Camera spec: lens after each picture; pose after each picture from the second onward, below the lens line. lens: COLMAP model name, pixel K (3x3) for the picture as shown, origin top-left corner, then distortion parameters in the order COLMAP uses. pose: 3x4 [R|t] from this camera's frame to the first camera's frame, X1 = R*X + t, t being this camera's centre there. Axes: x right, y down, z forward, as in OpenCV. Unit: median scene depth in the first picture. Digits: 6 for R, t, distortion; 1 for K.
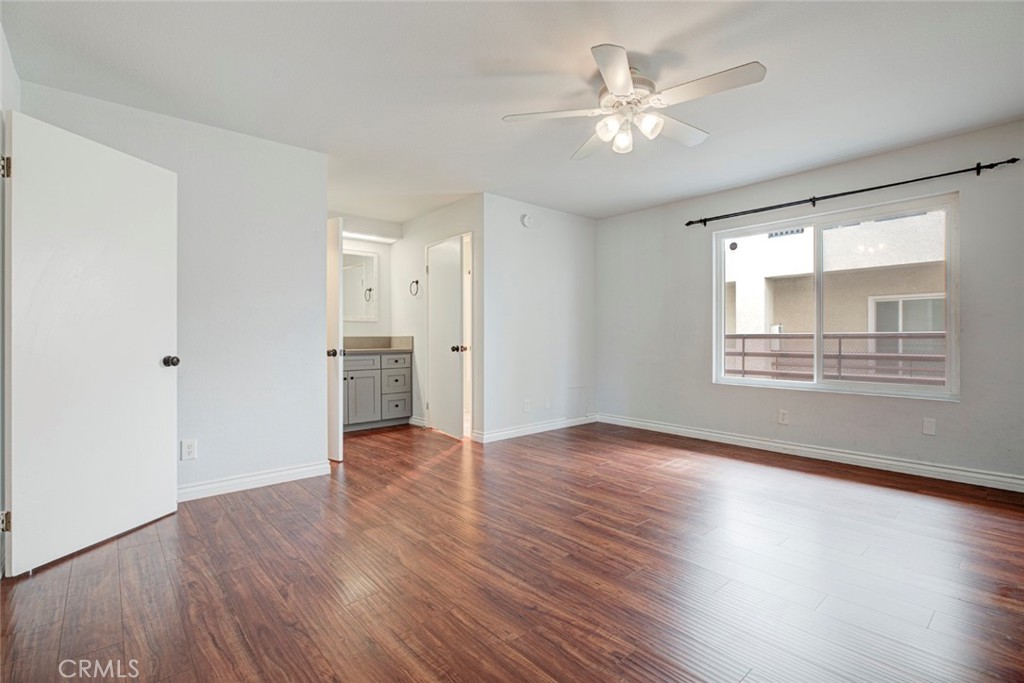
lens RADIAL K [[479.6, 0, 510.1], [0, 479.6, 338.9], [0, 0, 1]] dist [0.001059, -0.001290]
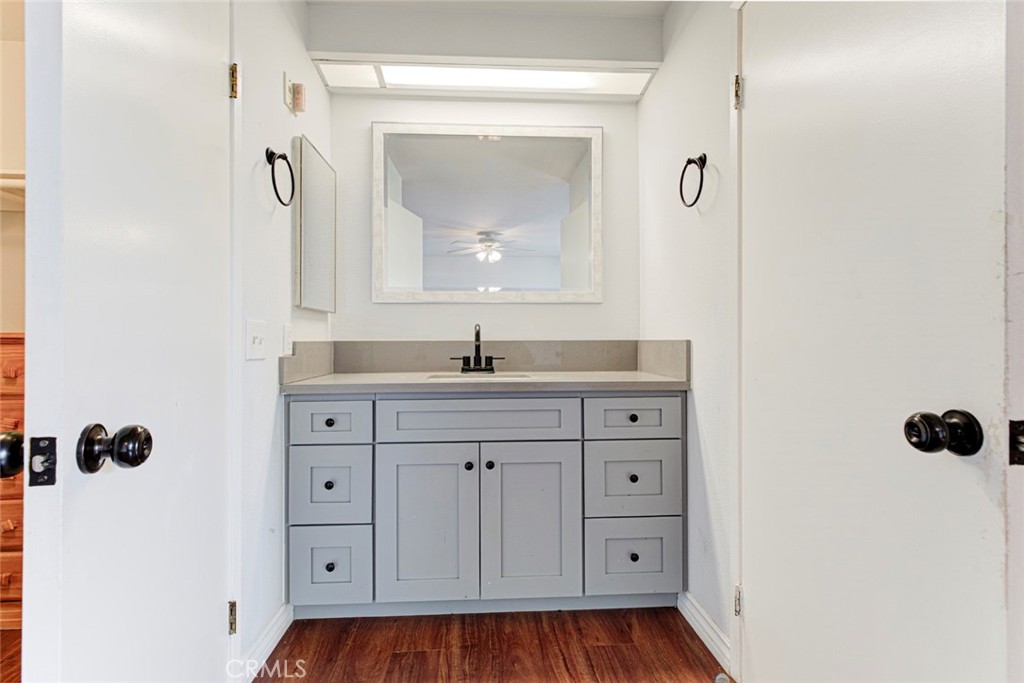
lens RADIAL K [[479.6, 0, 505.5], [0, 479.6, 339.5], [0, 0, 1]] dist [0.001059, -0.001290]
pose [[0.795330, 0.000541, -0.606177, -0.109898], [-0.006178, 0.999955, -0.007214, -0.003017], [0.606146, 0.009482, 0.795297, 0.686535]]
